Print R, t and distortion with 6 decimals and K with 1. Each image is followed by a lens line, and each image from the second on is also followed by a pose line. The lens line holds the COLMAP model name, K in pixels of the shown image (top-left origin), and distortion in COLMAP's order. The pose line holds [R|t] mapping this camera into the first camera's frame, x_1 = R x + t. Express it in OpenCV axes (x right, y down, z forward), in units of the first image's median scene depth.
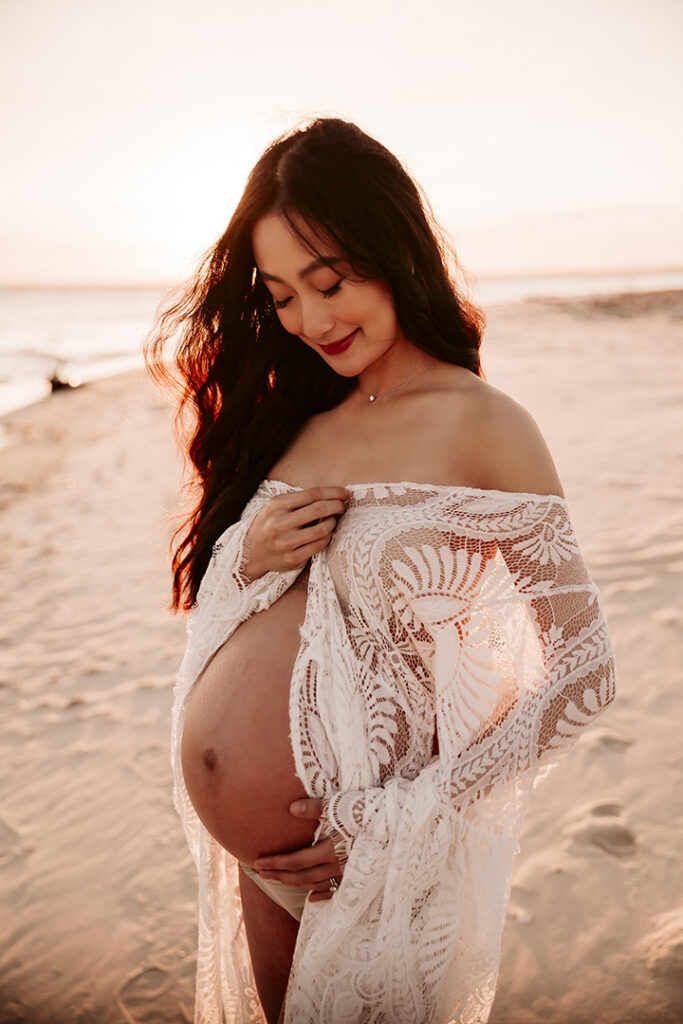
lens RADIAL K [[1171.8, 0, 281.6], [0, 1171.8, 513.2], [0, 0, 1]] dist [-0.029539, -0.000674]
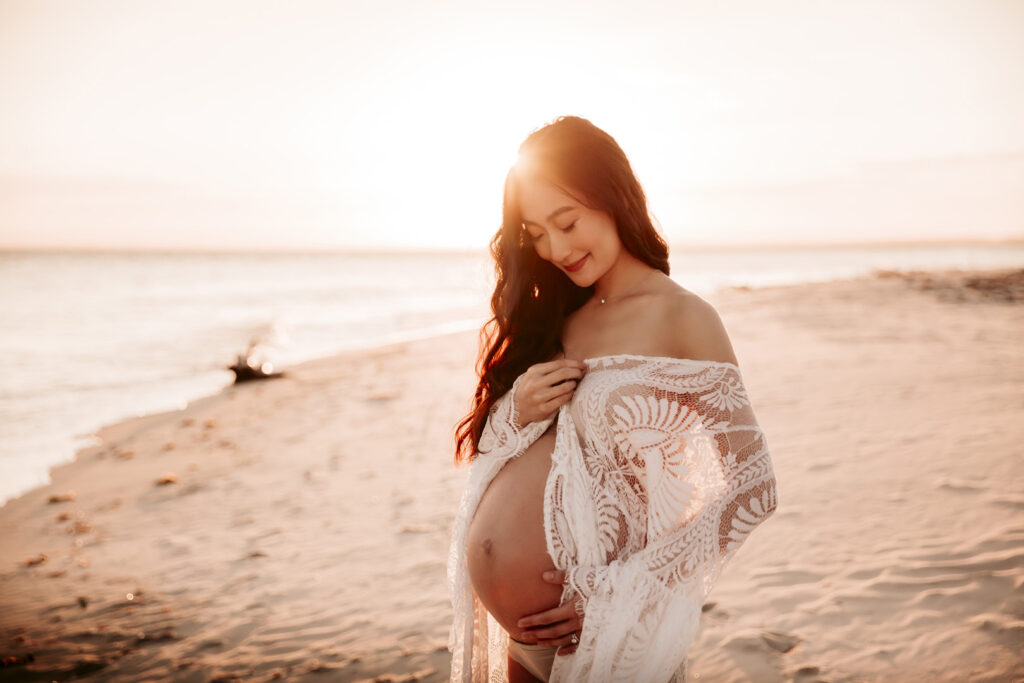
lens RADIAL K [[1854.6, 0, 512.0], [0, 1854.6, 341.5], [0, 0, 1]] dist [0.018299, -0.113092]
pose [[0.999933, 0.002582, -0.011328, -0.005734], [-0.004242, 0.988822, -0.149042, 0.297082], [0.010816, 0.149080, 0.988766, -1.243349]]
